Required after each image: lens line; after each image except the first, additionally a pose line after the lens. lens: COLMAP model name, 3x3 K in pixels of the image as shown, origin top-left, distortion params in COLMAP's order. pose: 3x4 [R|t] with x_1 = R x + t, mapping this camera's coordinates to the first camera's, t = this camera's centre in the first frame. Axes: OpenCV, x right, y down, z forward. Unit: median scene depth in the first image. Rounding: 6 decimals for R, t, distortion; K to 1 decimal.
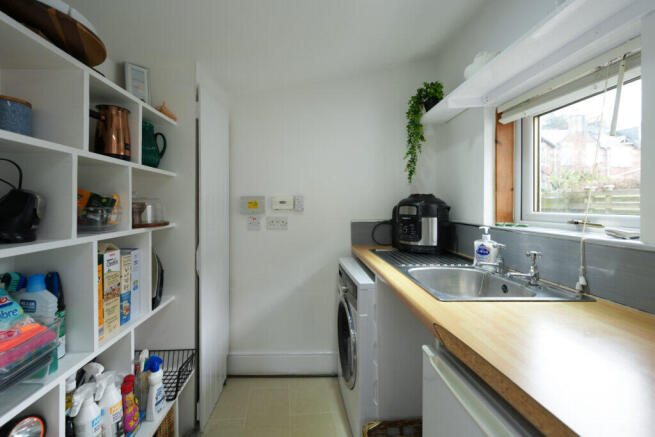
lens RADIAL K [[268.6, 0, 319.3], [0, 268.6, 204.2], [0, 0, 1]] dist [-0.011318, -0.000198]
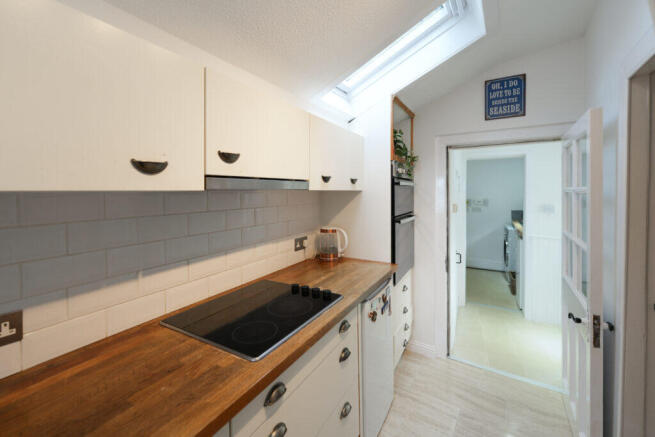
lens RADIAL K [[268.6, 0, 332.9], [0, 268.6, 189.7], [0, 0, 1]] dist [-0.011318, -0.000198]
pose [[0.833927, -0.006104, -0.551841, 0.119791], [0.005071, 0.999981, -0.003397, -0.130565], [0.551851, 0.000034, 0.833943, -2.088291]]
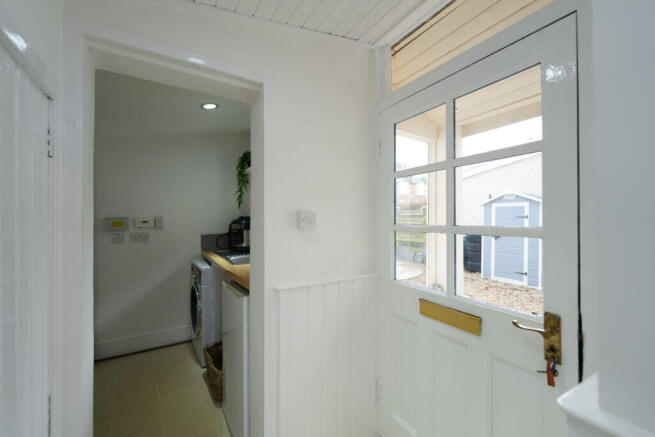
lens RADIAL K [[268.6, 0, 327.7], [0, 268.6, 220.5], [0, 0, 1]] dist [-0.011318, -0.000198]
pose [[0.876289, -0.006525, 0.481742, 0.022573], [0.006416, 0.999978, 0.001874, -0.011148], [-0.481744, 0.001449, 0.876311, -0.680767]]
